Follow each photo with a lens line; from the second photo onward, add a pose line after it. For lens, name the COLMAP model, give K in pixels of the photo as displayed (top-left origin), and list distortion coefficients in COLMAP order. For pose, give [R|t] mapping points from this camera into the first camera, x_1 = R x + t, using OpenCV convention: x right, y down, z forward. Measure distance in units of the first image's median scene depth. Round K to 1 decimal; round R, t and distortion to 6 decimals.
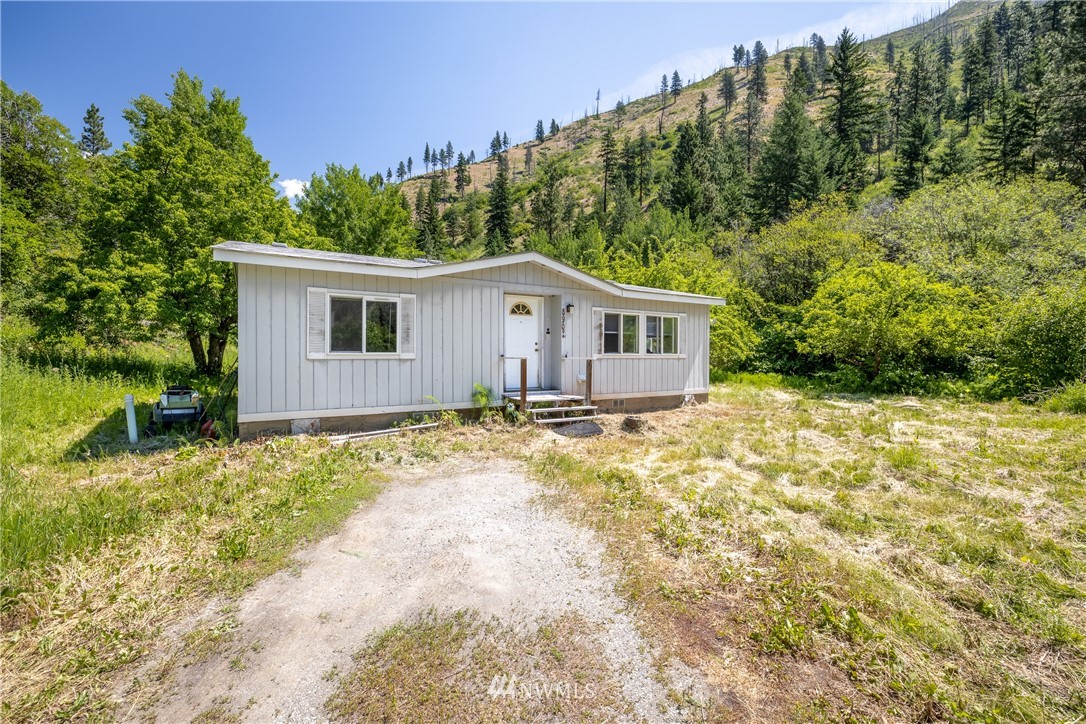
lens RADIAL K [[454.0, 0, 540.8], [0, 454.0, 355.1], [0, 0, 1]] dist [-0.004276, 0.000554]
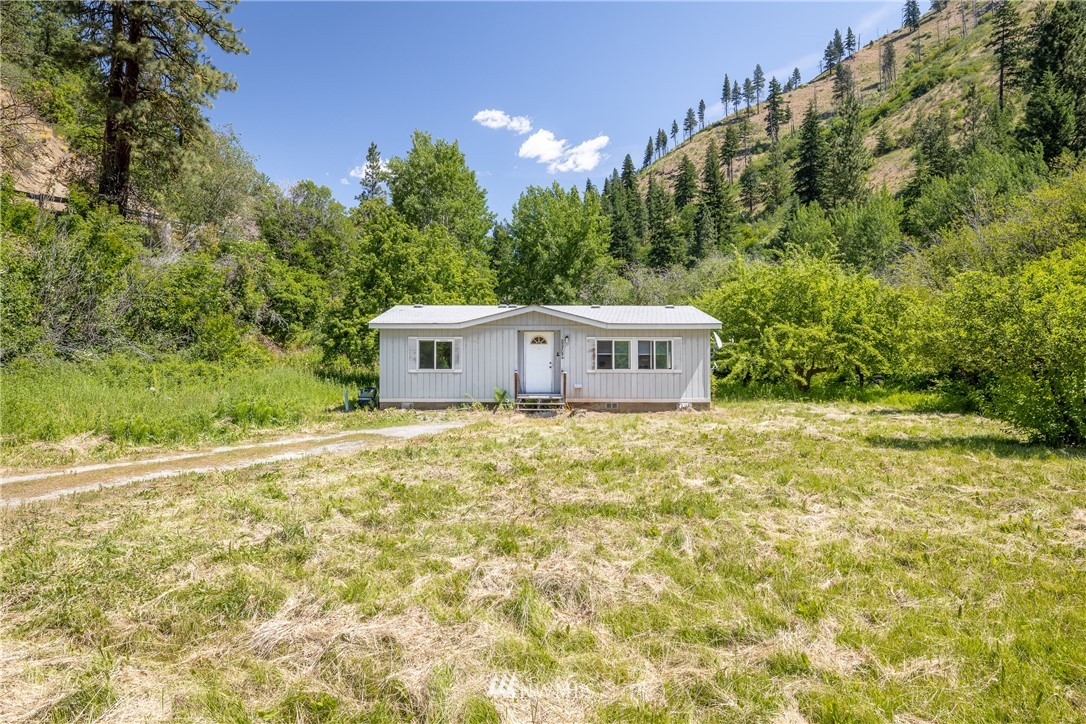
lens RADIAL K [[668.9, 0, 541.3], [0, 668.9, 358.4], [0, 0, 1]] dist [-0.005686, 0.000188]
pose [[0.853259, -0.012192, -0.521344, 0.101608], [-0.000039, 0.999725, -0.023442, 0.001030], [0.521487, 0.020023, 0.853024, -0.080850]]
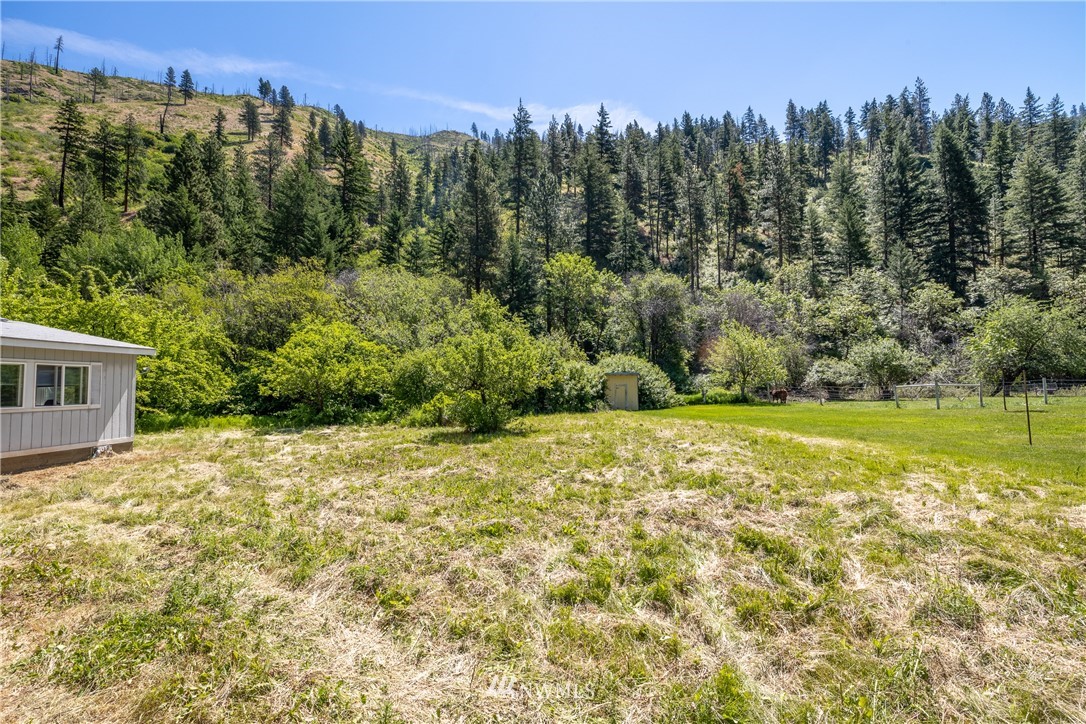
lens RADIAL K [[454.0, 0, 540.6], [0, 454.0, 355.4], [0, 0, 1]] dist [-0.004276, 0.000554]
pose [[0.580742, 0.031370, 0.813483, 0.008092], [0.036345, 0.997262, -0.064403, -0.001047], [-0.813276, 0.066967, 0.578012, -0.036879]]
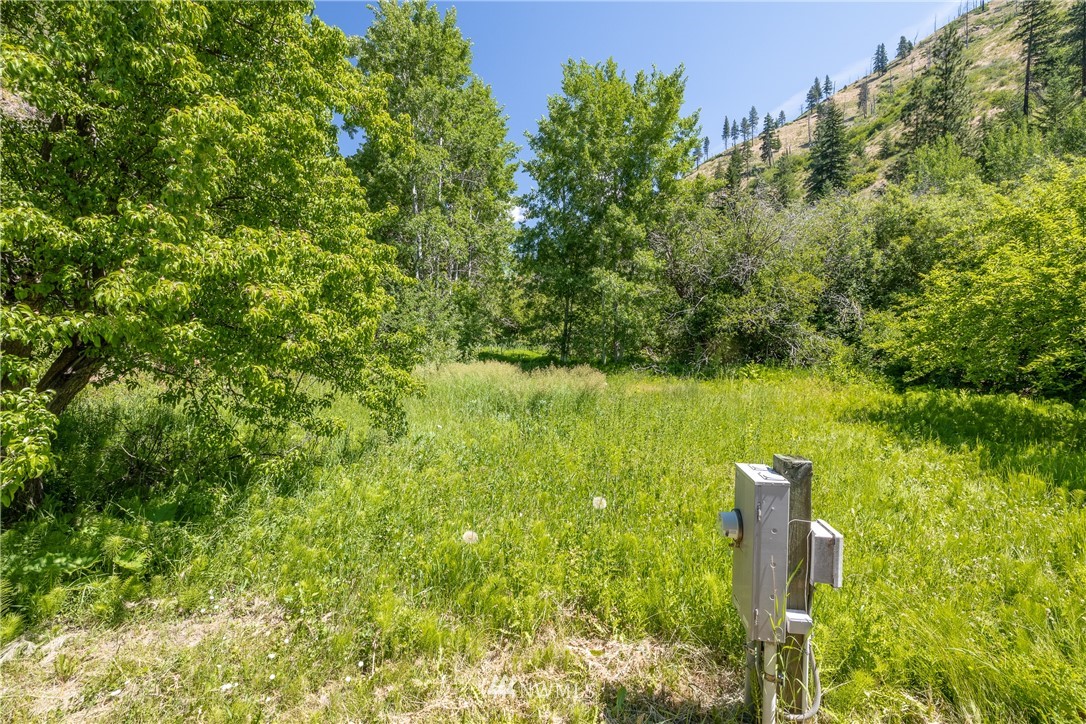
lens RADIAL K [[454.0, 0, 543.6], [0, 454.0, 355.7], [0, 0, 1]] dist [-0.004276, 0.000554]
pose [[0.809968, 0.004815, -0.586454, -0.036978], [0.000695, 0.999958, 0.009171, -0.006455], [0.586473, -0.007836, 0.809931, 0.140439]]
